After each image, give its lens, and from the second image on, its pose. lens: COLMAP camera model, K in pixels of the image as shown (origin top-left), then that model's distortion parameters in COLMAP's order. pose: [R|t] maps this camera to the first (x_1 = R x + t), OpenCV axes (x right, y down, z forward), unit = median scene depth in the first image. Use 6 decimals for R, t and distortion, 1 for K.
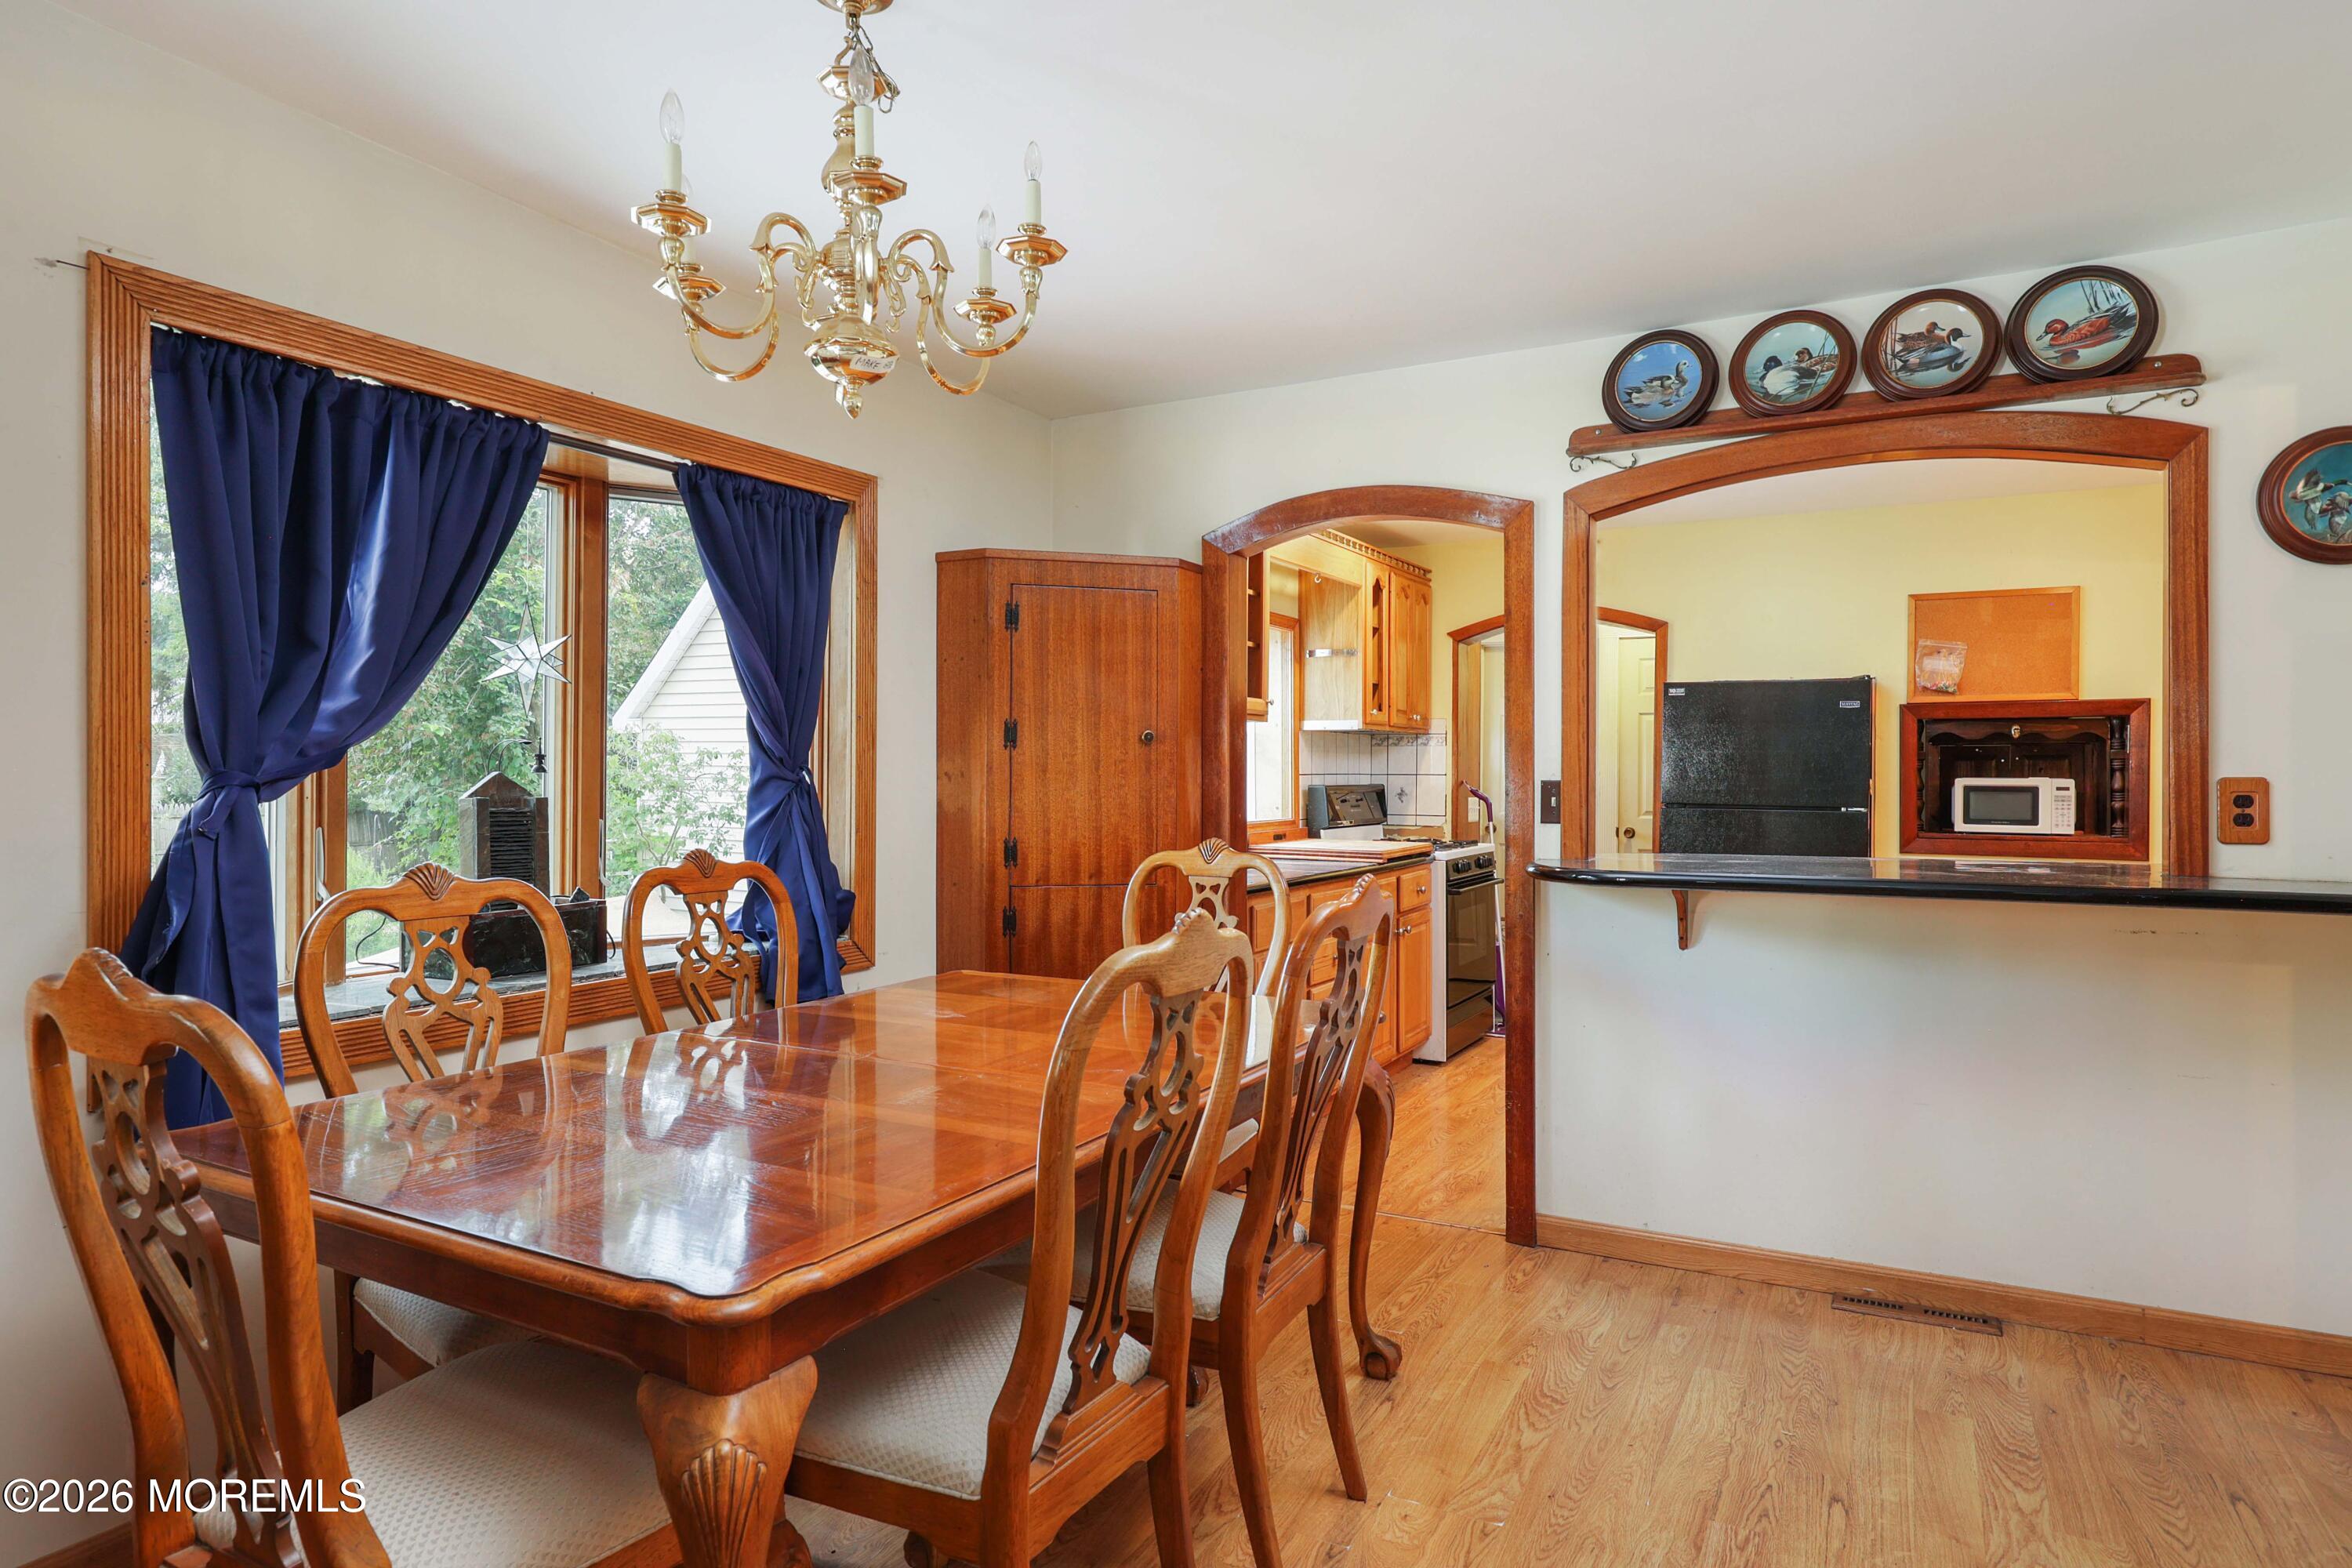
lens RADIAL K [[1335.5, 0, 1184.7], [0, 1335.5, 776.5], [0, 0, 1]] dist [0.001511, 0.000250]
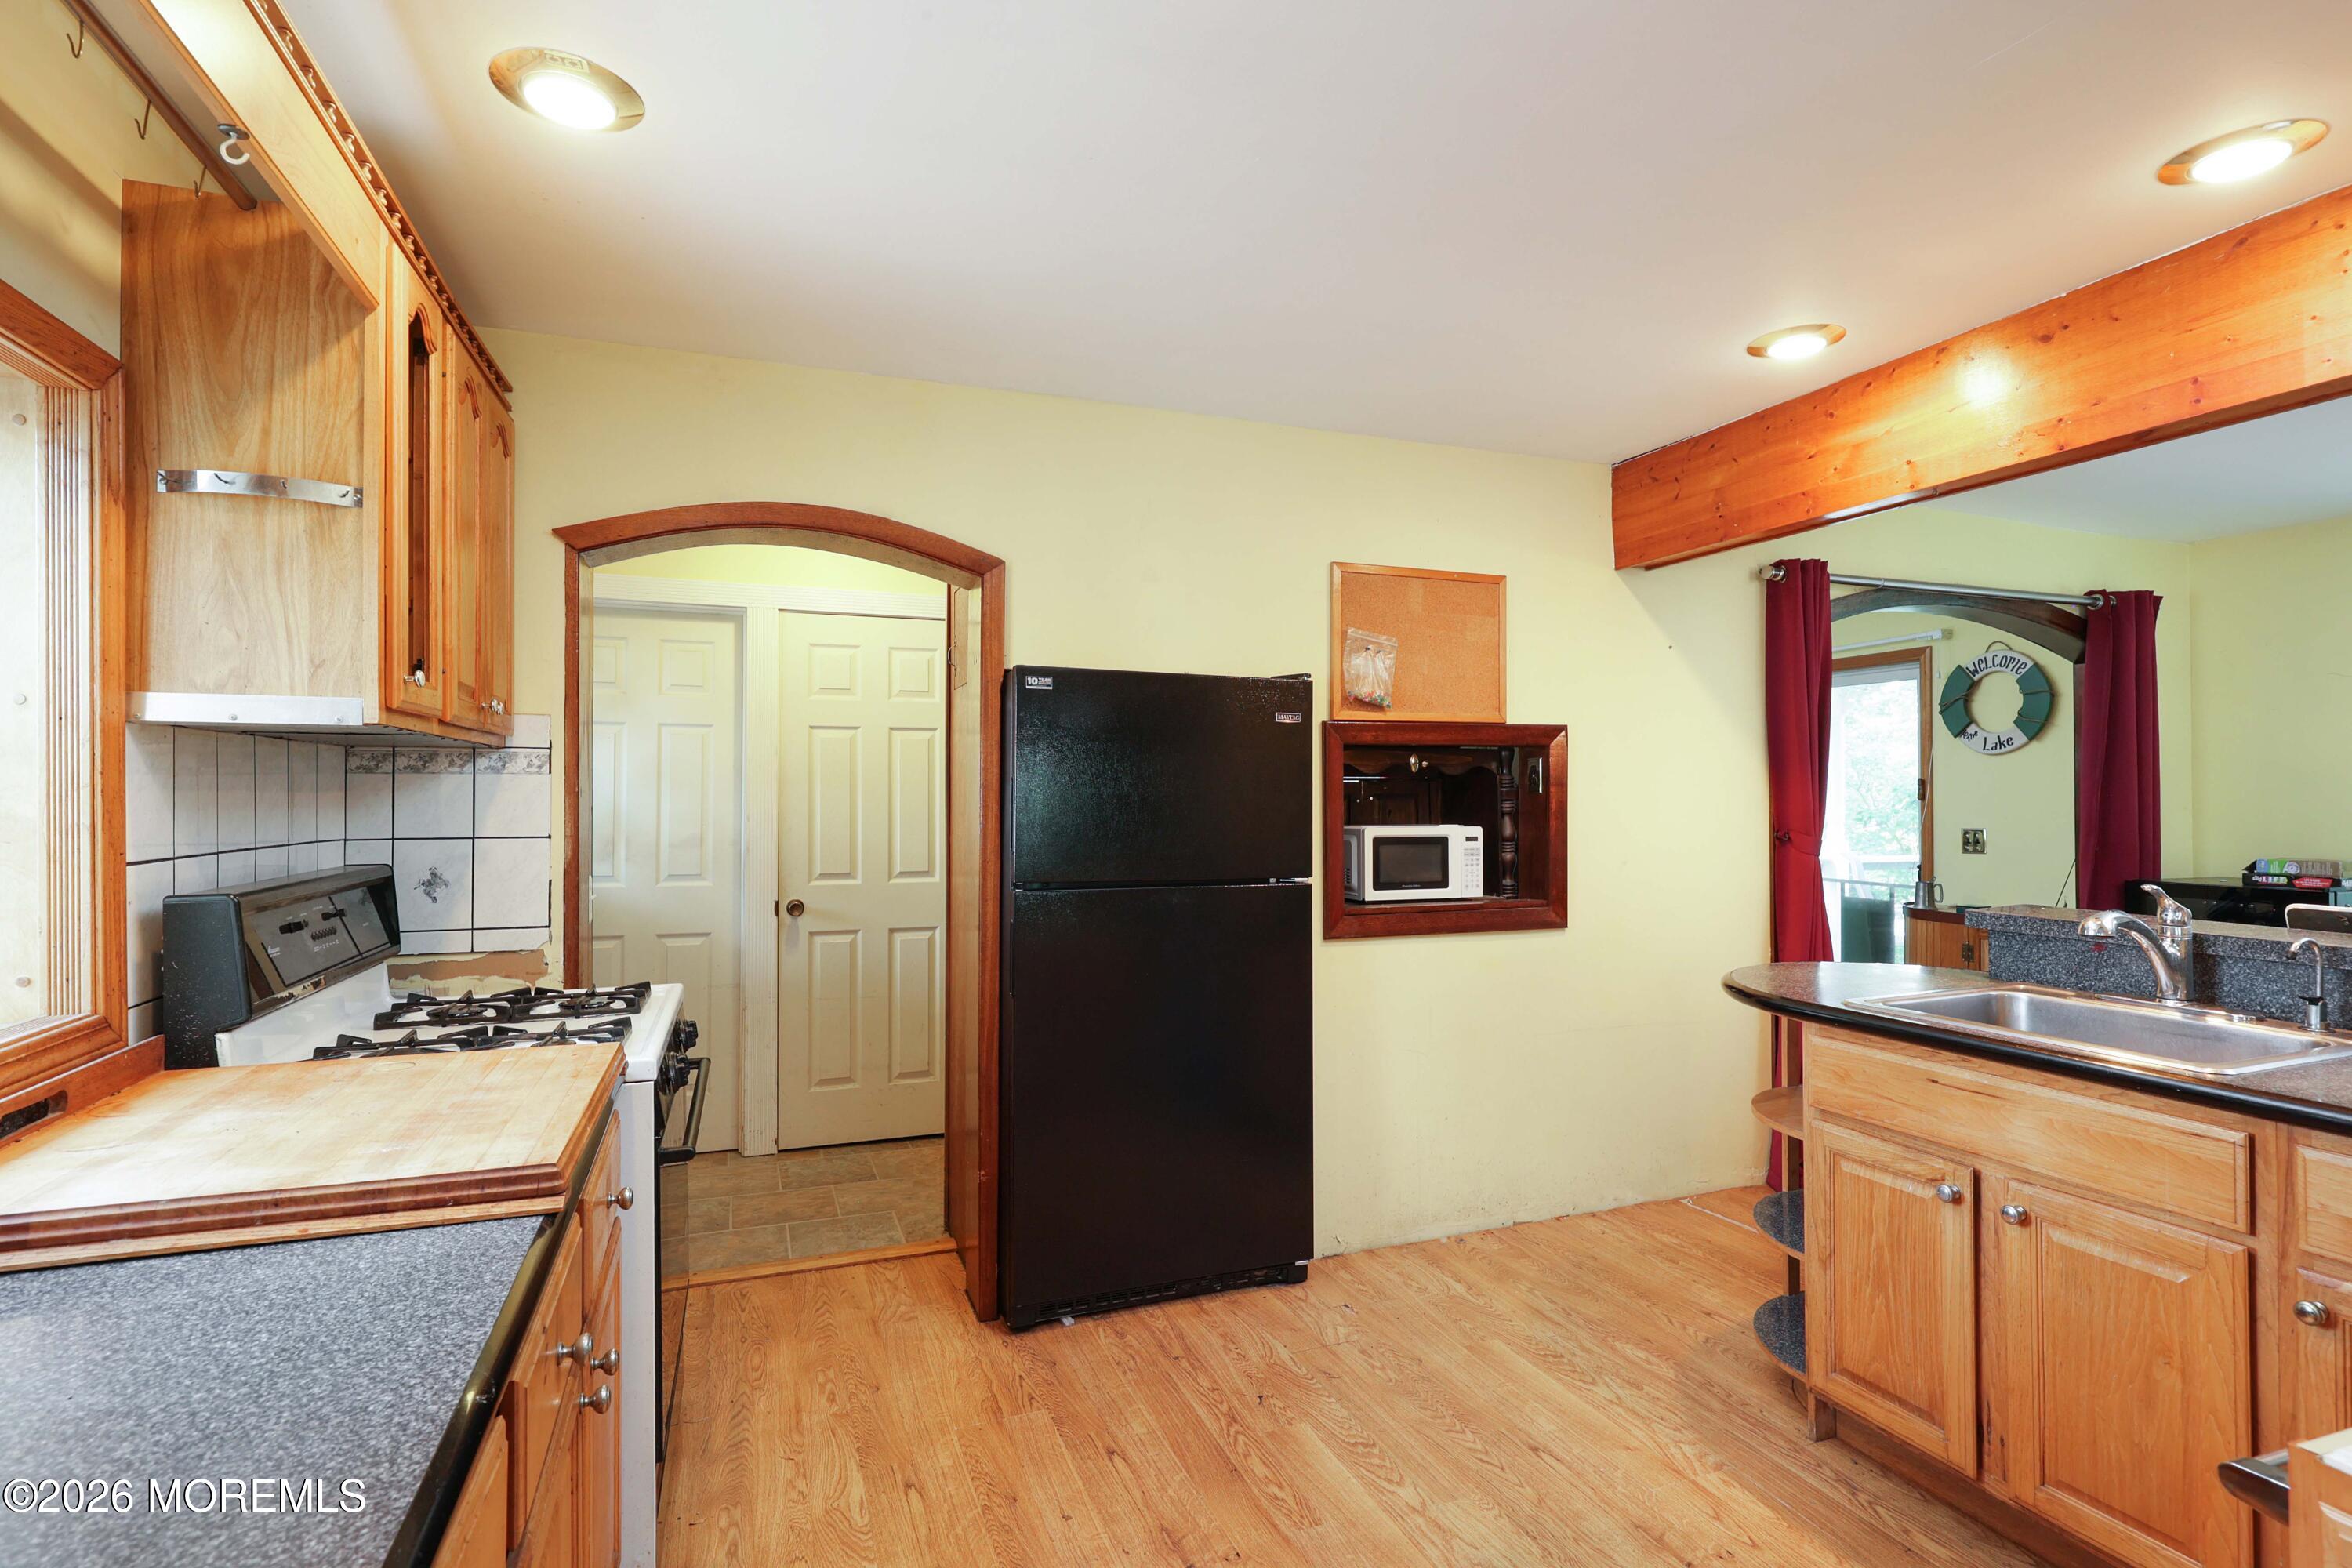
lens RADIAL K [[1157.9, 0, 1176.0], [0, 1157.9, 784.0], [0, 0, 1]] dist [0.041078, -0.018227]
pose [[0.670169, 0.003223, 0.742201, 0.074231], [0.006324, 0.999929, -0.010053, -0.025666], [-0.742181, 0.011431, 0.670102, 1.036623]]
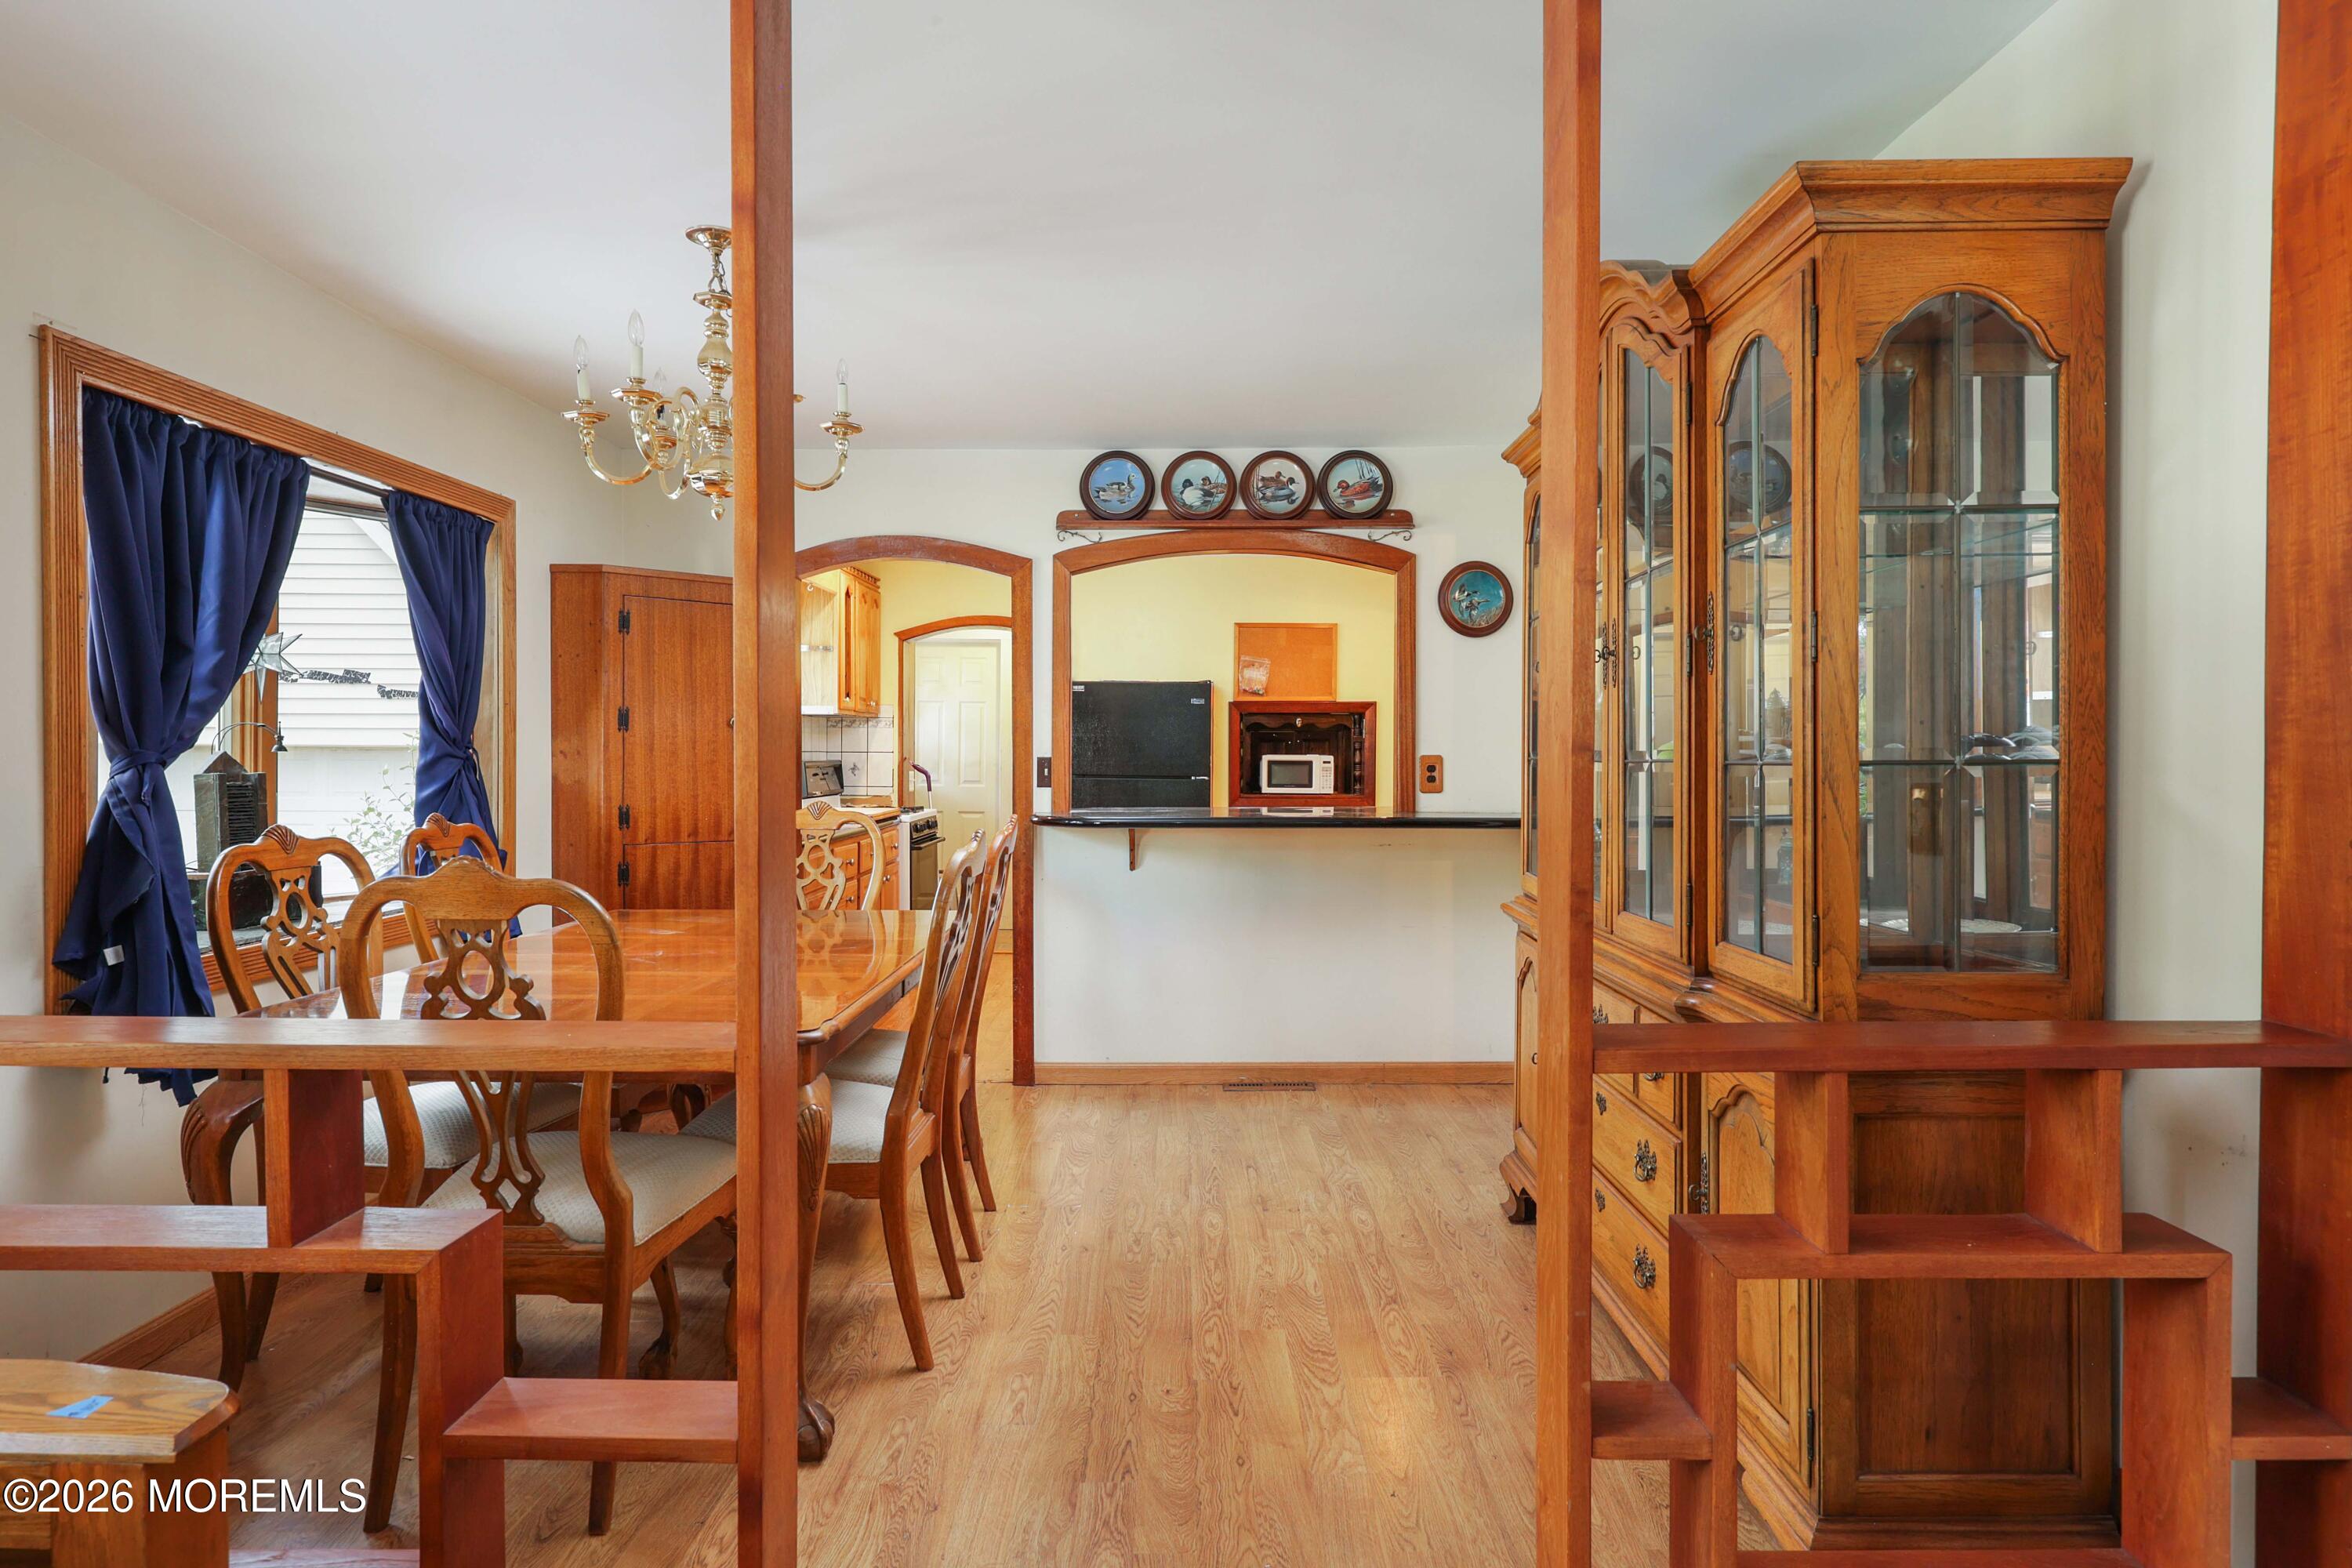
lens RADIAL K [[1335.5, 0, 1184.7], [0, 1335.5, 776.5], [0, 0, 1]] dist [0.001511, 0.000250]
pose [[0.878281, -0.008020, 0.478078, -0.263264], [-0.000554, 0.999842, 0.017791, -0.001667], [-0.478145, -0.015890, 0.878137, -0.306760]]
